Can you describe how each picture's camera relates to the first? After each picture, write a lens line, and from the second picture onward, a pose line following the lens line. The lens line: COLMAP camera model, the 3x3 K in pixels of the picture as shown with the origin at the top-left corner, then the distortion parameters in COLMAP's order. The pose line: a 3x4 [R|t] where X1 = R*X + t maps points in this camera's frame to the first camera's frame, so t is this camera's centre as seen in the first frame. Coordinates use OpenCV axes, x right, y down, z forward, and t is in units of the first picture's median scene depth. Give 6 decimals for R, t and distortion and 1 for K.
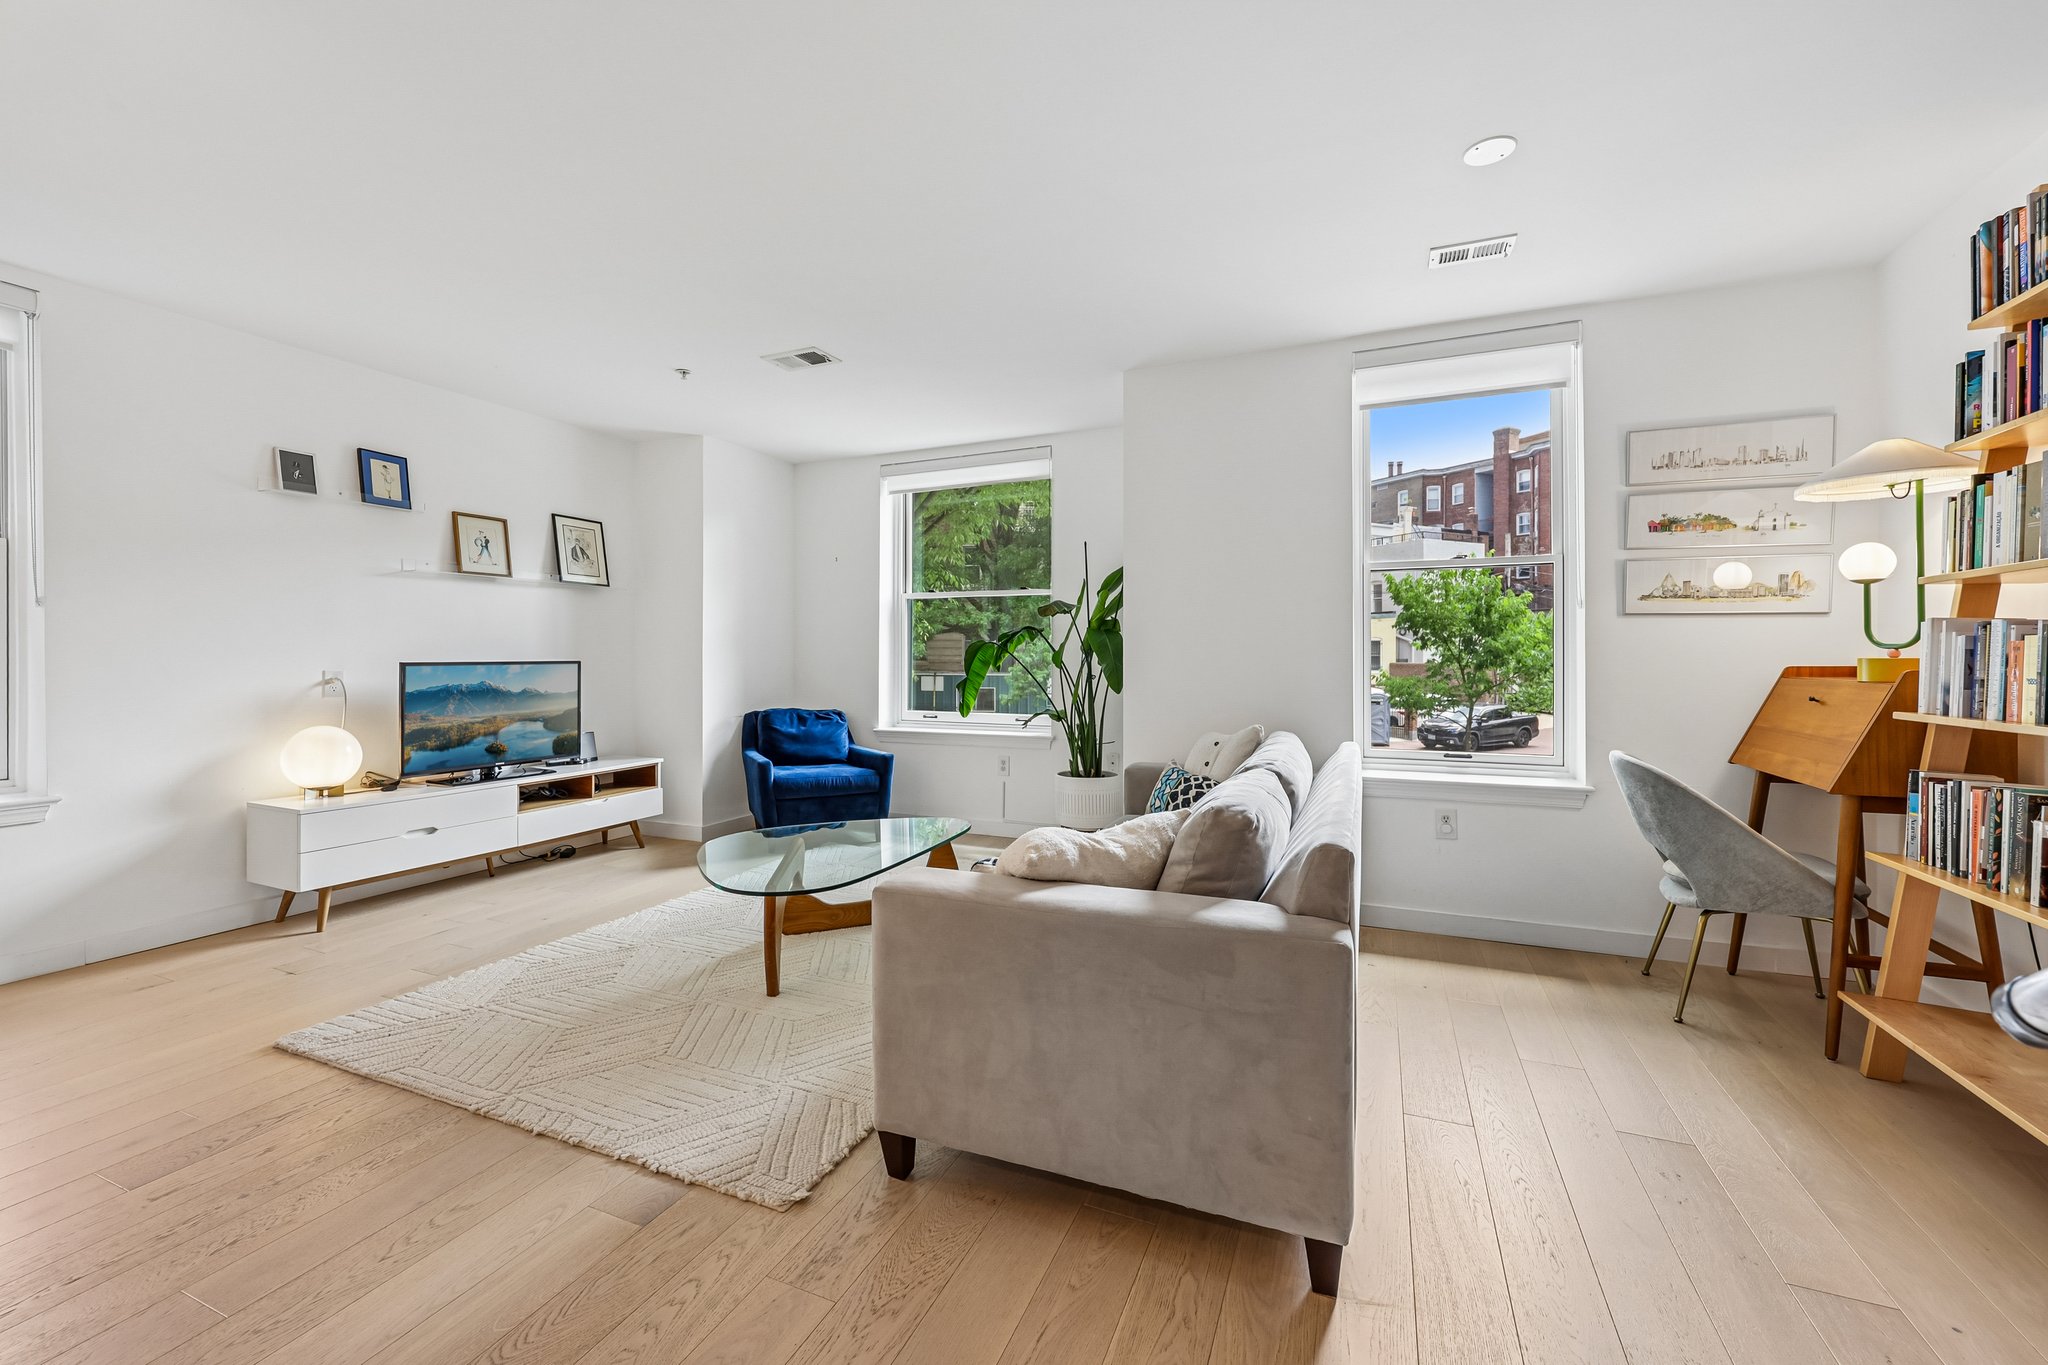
lens RADIAL K [[826.6, 0, 1006.0], [0, 826.6, 664.6], [0, 0, 1]] dist [0.002490, -0.000564]
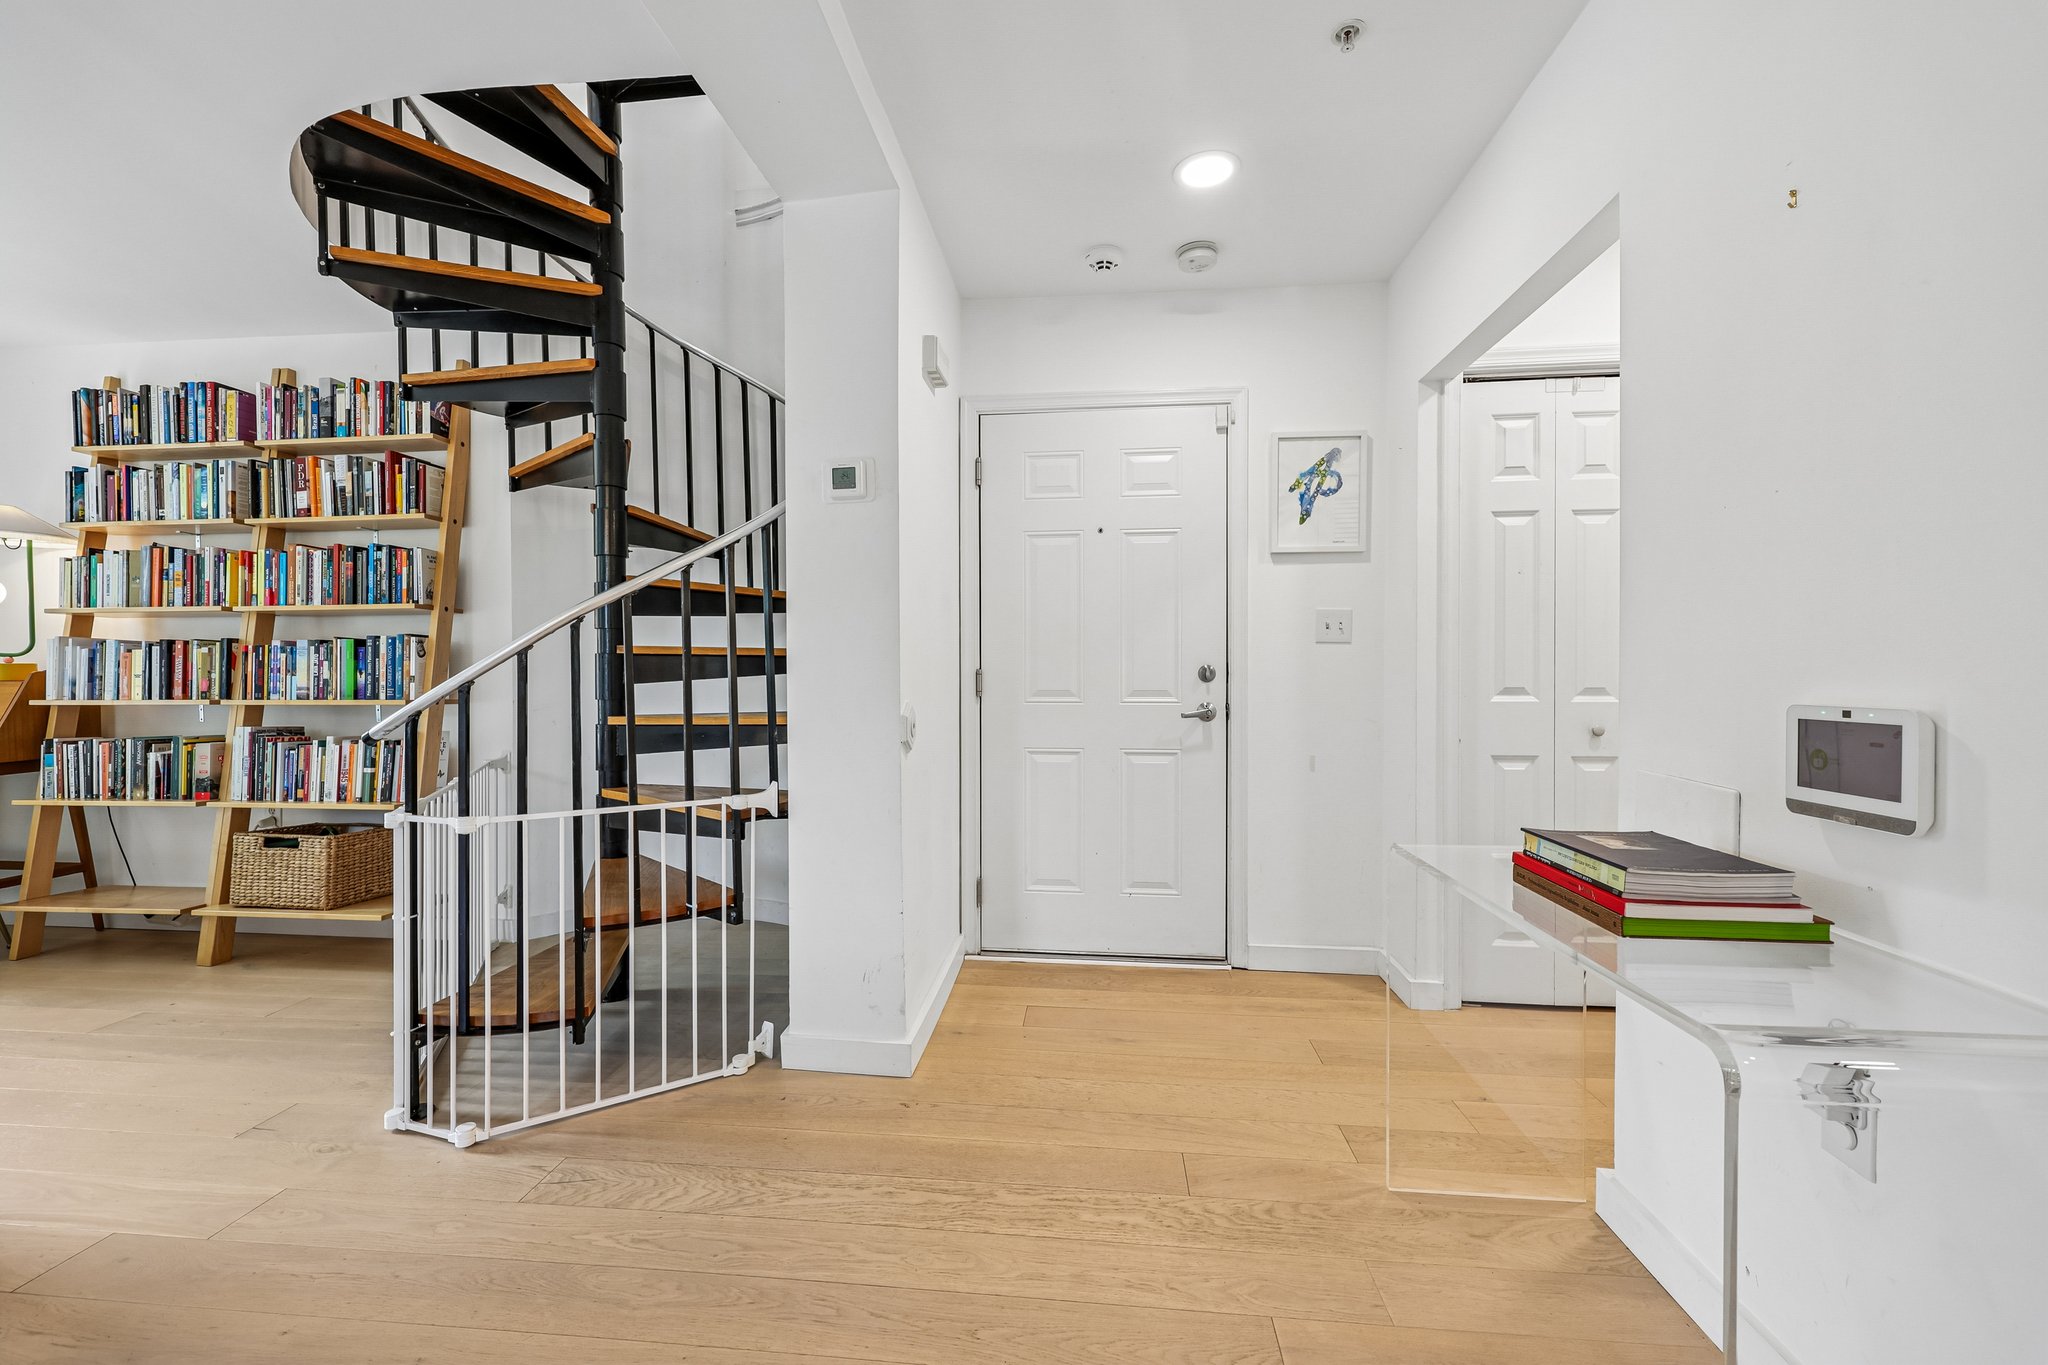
lens RADIAL K [[826.6, 0, 1018.0], [0, 826.6, 678.2], [0, 0, 1]] dist [0.002490, -0.000564]
pose [[-0.308711, -0.010258, 0.951100, -0.623423], [0.010961, 0.999837, 0.014342, 0.012654], [-0.951093, 0.014852, -0.308549, -0.142726]]
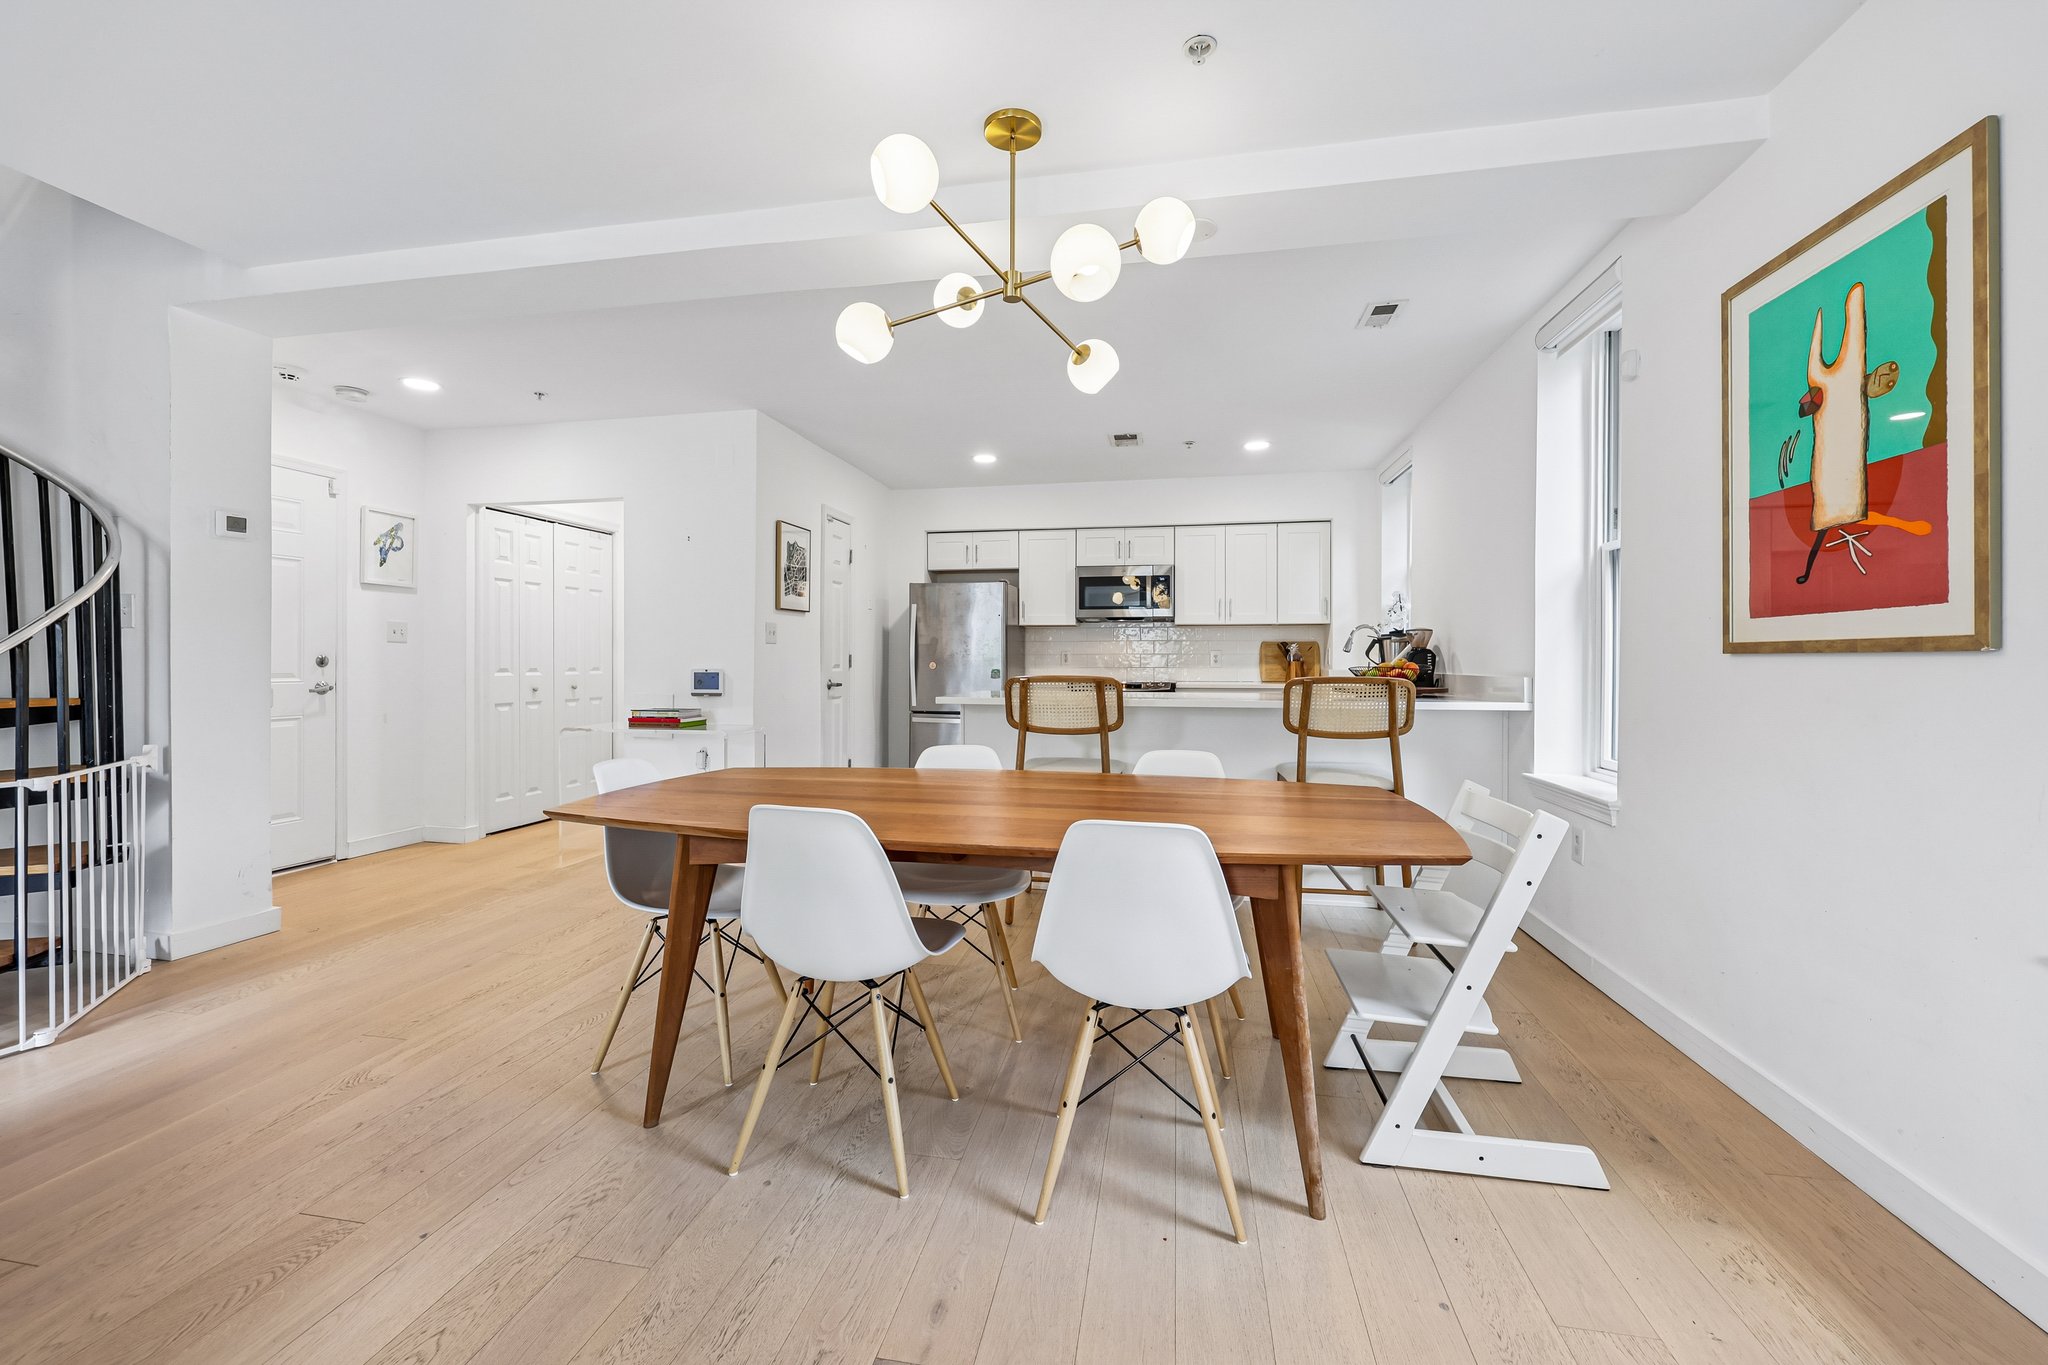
lens RADIAL K [[826.6, 0, 1021.6], [0, 826.6, 664.3], [0, 0, 1]] dist [0.002490, -0.000564]
pose [[-0.973850, -0.002389, -0.227177, -0.609286], [-0.005884, 0.999875, 0.014708, -0.000031], [0.227114, 0.015660, -0.973742, 1.050456]]
